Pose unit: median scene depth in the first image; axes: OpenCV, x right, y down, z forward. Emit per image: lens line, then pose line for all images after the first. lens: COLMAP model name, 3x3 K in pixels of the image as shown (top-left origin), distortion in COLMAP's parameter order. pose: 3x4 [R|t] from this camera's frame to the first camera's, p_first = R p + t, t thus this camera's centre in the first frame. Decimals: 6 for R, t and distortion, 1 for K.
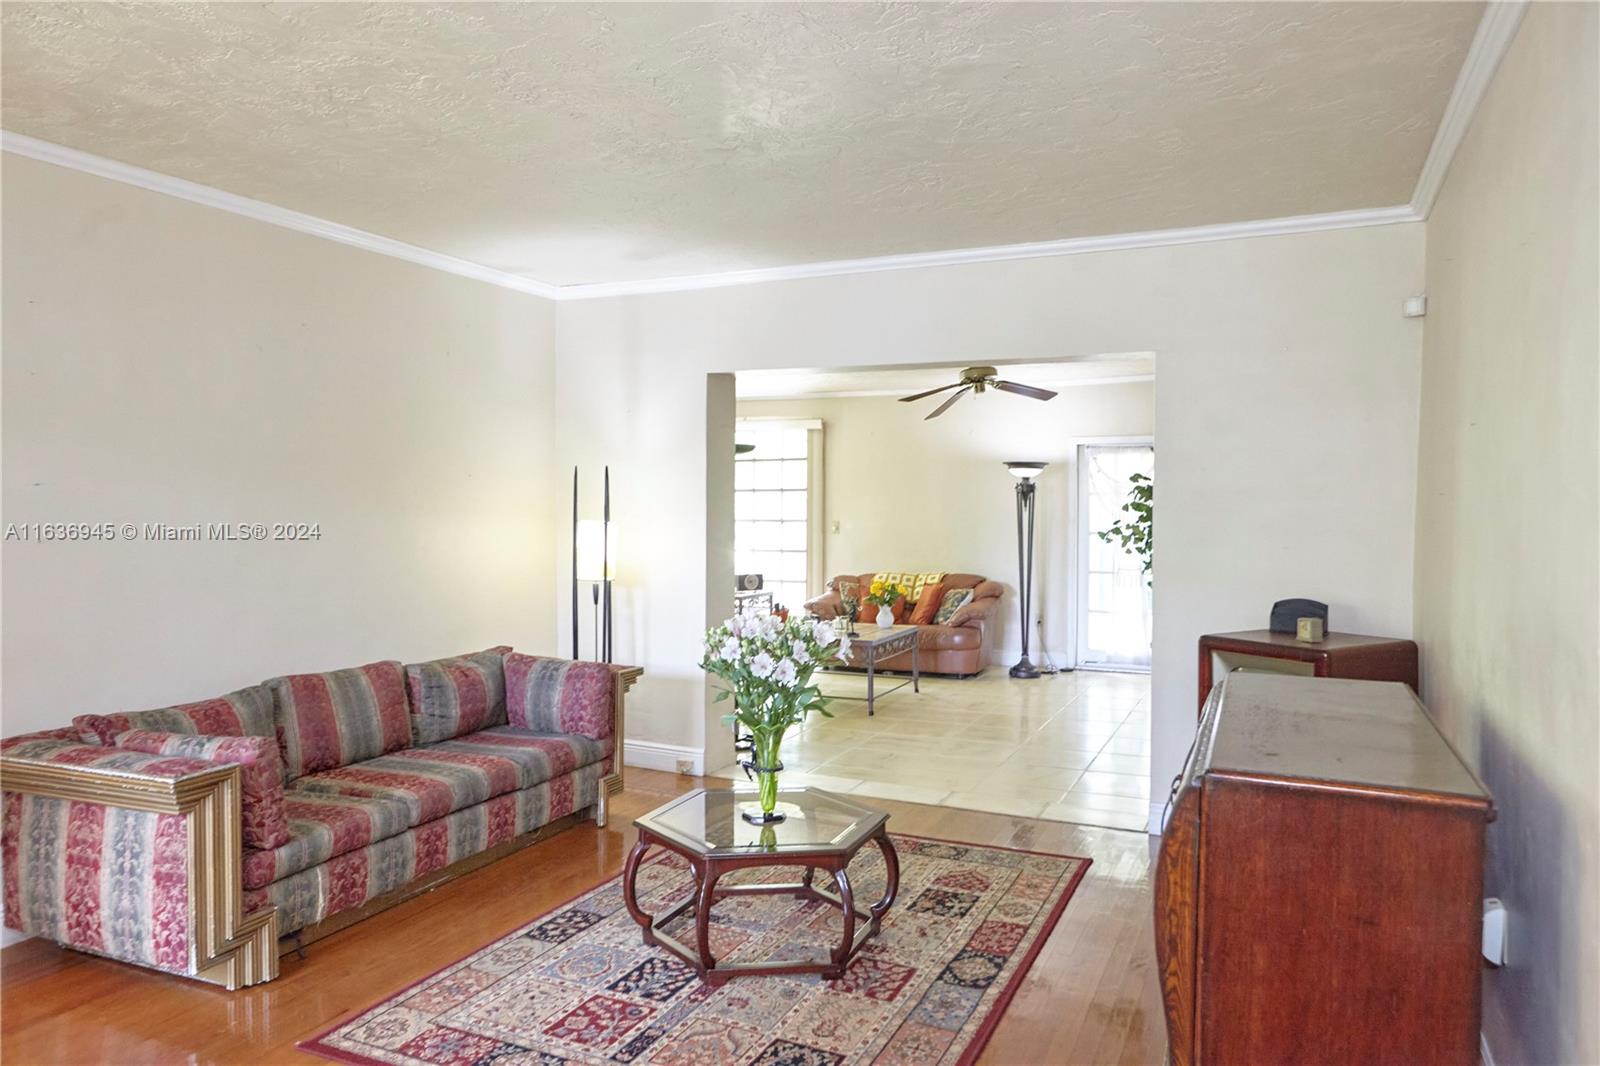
lens RADIAL K [[1080.5, 0, 800.0], [0, 1080.5, 533.0], [0, 0, 1]] dist [-0.044602, 0.077021]
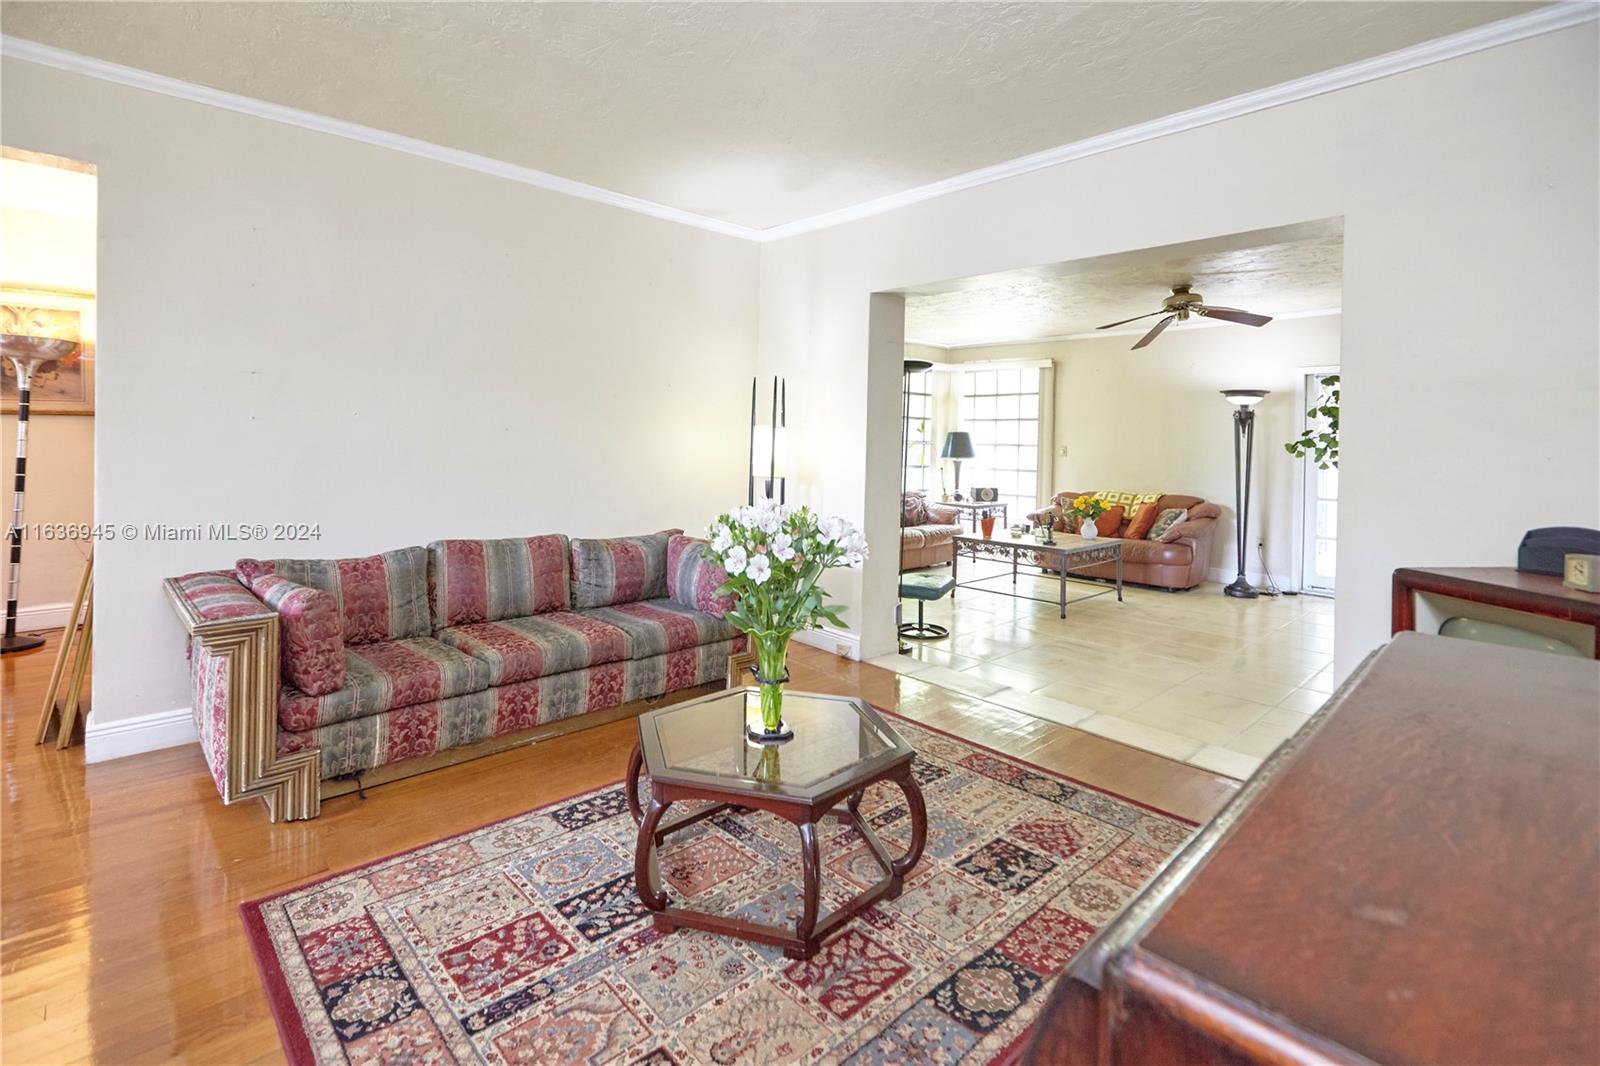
lens RADIAL K [[751.3, 0, 799.8], [0, 751.3, 443.0], [0, 0, 1]] dist [0.001514, -0.000202]
pose [[0.927781, 0.019111, -0.372636, 0.185351], [-0.029646, 0.999306, -0.022560, 0.033082], [0.371946, 0.031978, 0.927703, 0.367804]]
